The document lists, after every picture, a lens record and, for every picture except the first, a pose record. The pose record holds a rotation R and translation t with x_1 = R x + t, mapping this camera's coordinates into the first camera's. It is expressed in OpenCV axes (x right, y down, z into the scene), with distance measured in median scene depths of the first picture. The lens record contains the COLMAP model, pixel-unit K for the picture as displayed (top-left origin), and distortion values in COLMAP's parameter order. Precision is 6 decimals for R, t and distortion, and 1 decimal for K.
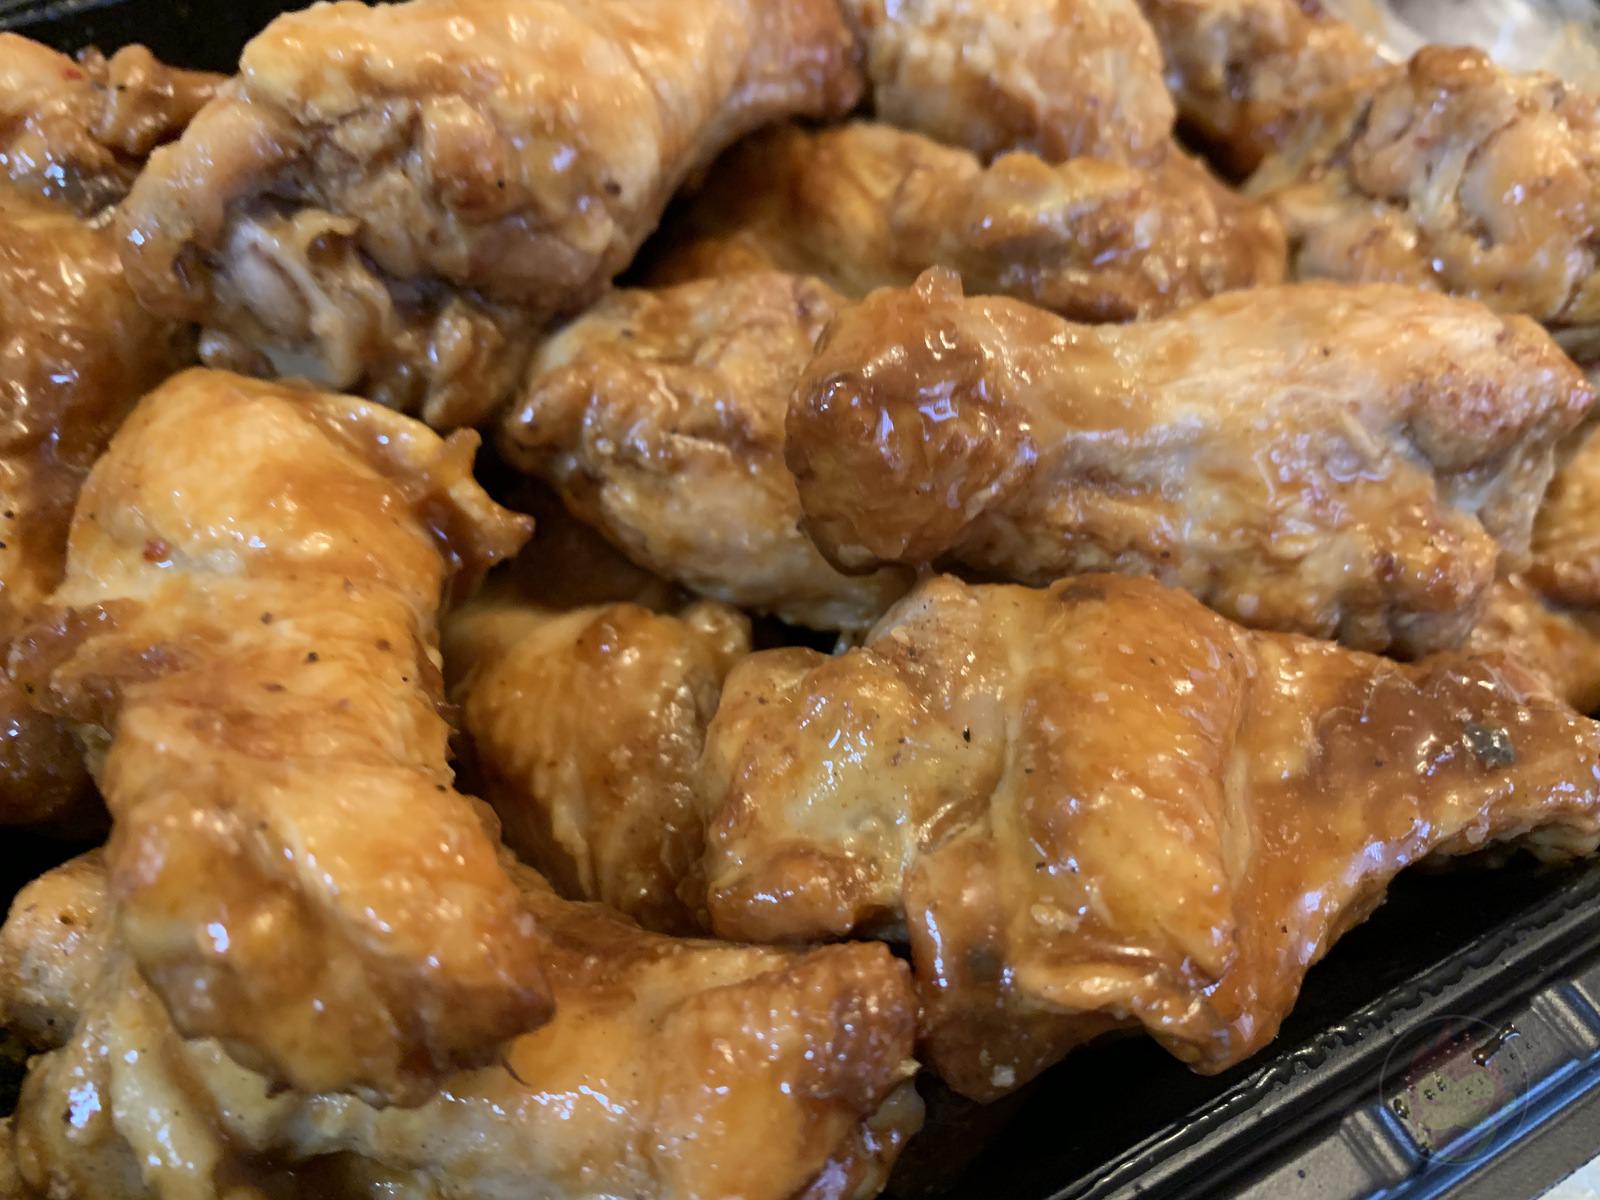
lens RADIAL K [[1280.6, 0, 770.2], [0, 1280.6, 601.4], [0, 0, 1]] dist [-0.055868, 0.000060]
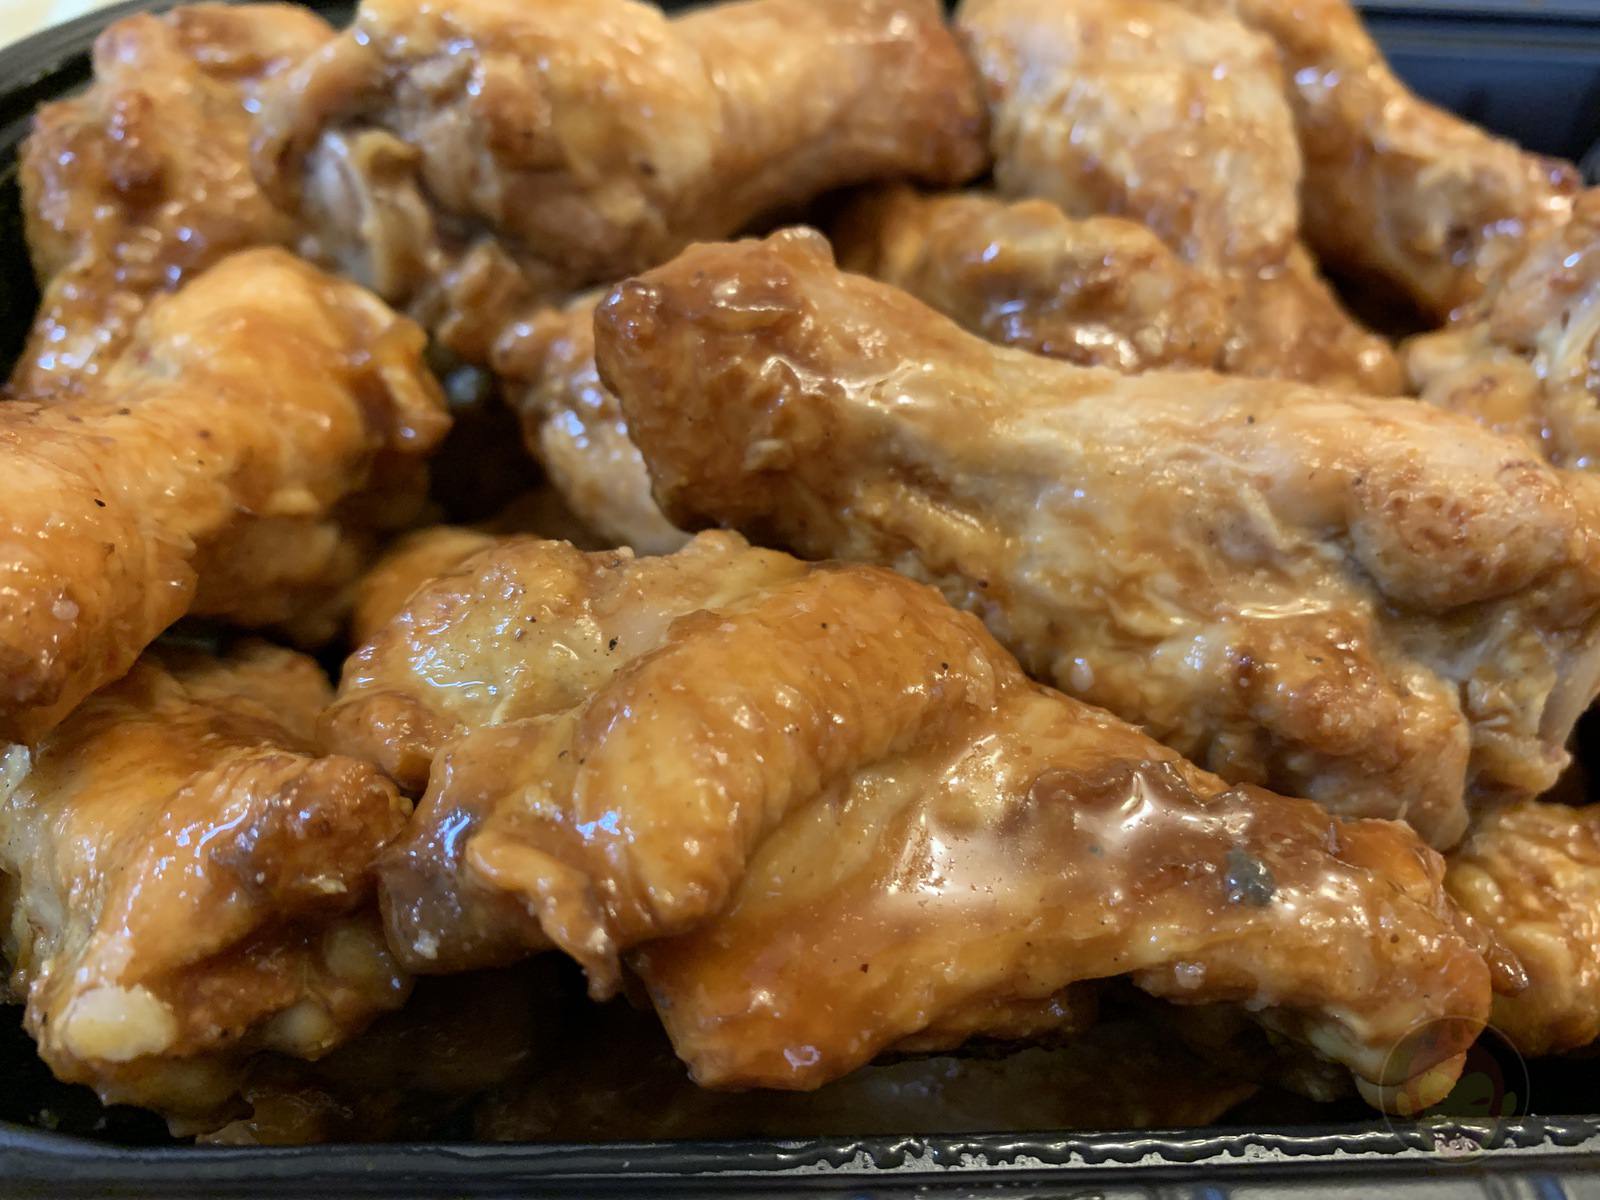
lens RADIAL K [[1280.6, 0, 770.2], [0, 1280.6, 601.4], [0, 0, 1]] dist [-0.055868, 0.000060]
pose [[0.900606, 0.253574, -0.353000, 0.473228], [-0.310628, 0.943588, -0.114686, 0.118766], [0.304005, 0.212939, 0.928568, 0.119536]]
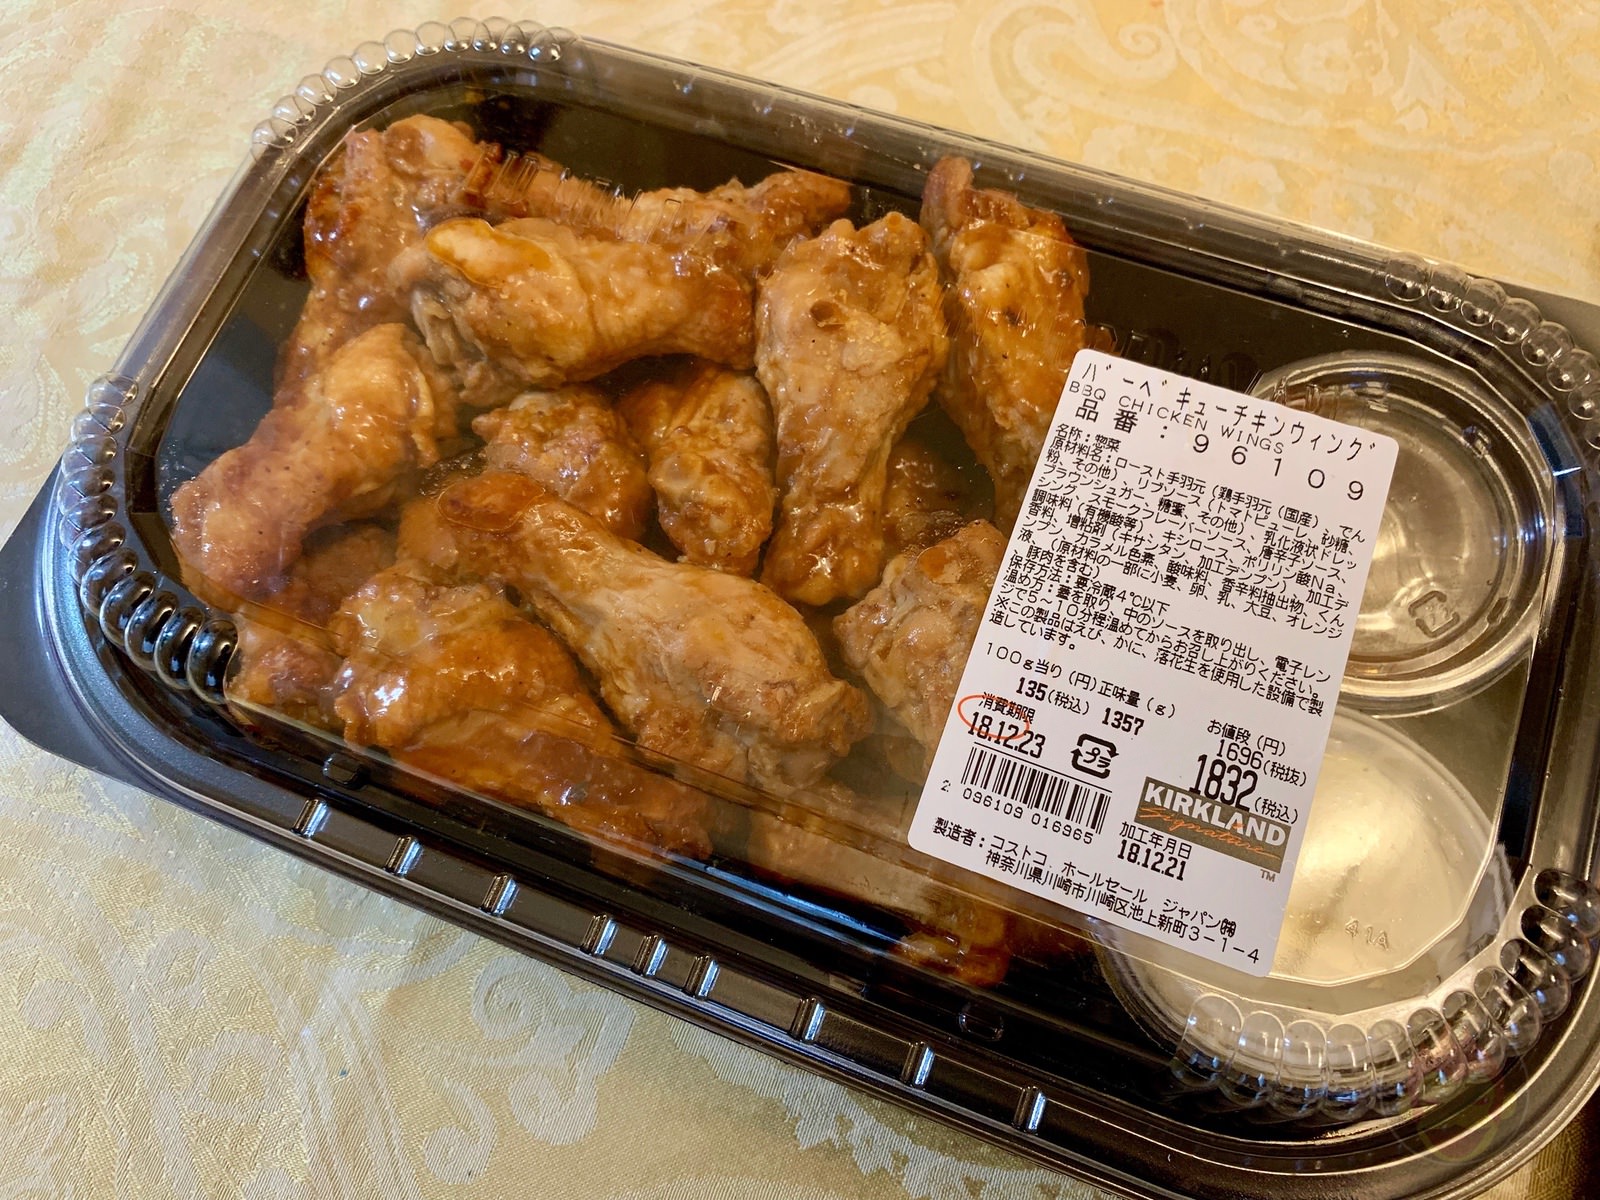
lens RADIAL K [[1280.6, 0, 770.2], [0, 1280.6, 601.4], [0, 0, 1]] dist [-0.055868, 0.000060]
pose [[0.658788, 0.636919, -0.400416, 1.318435], [-0.529242, 0.770618, 0.355036, -1.028112], [0.534697, -0.021976, 0.844758, -0.658834]]
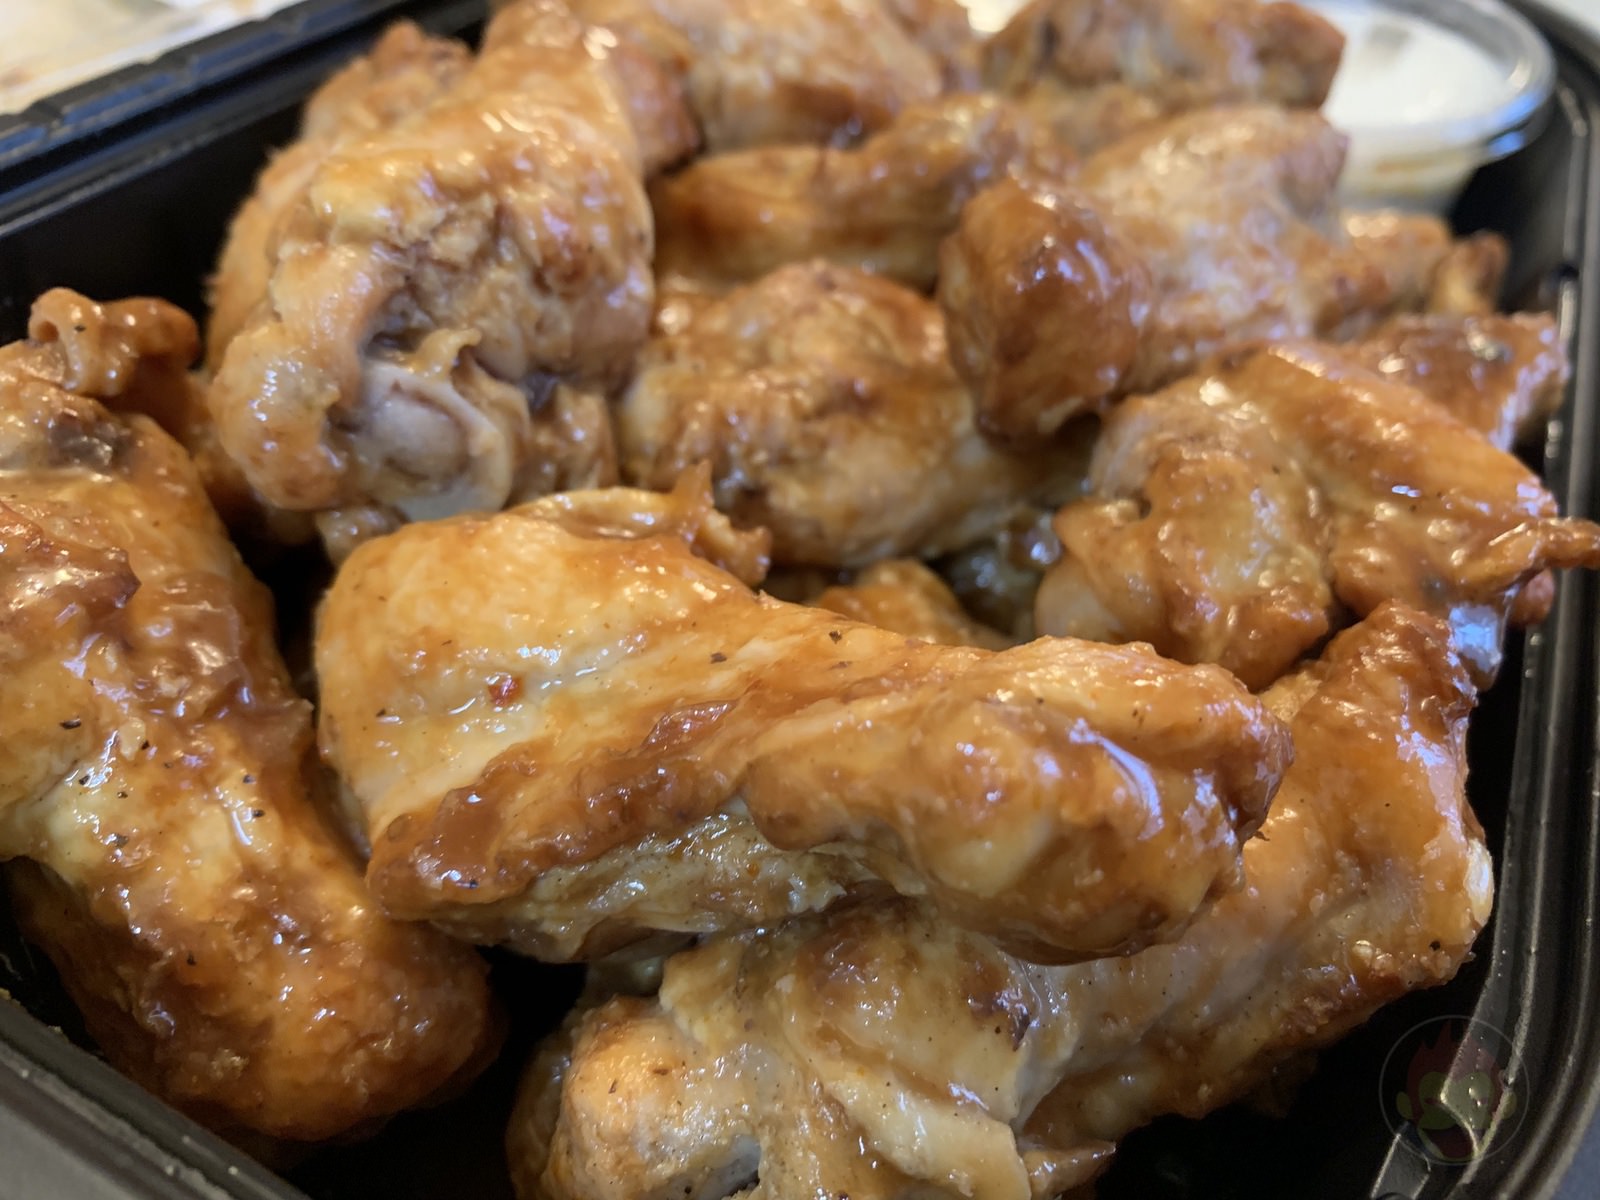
lens RADIAL K [[1280.6, 0, 770.2], [0, 1280.6, 601.4], [0, 0, 1]] dist [-0.055868, 0.000060]
pose [[0.821146, -0.432907, 0.371902, -0.593494], [0.477185, 0.878246, -0.031296, 0.020814], [-0.313073, 0.203164, 0.927744, 0.066987]]
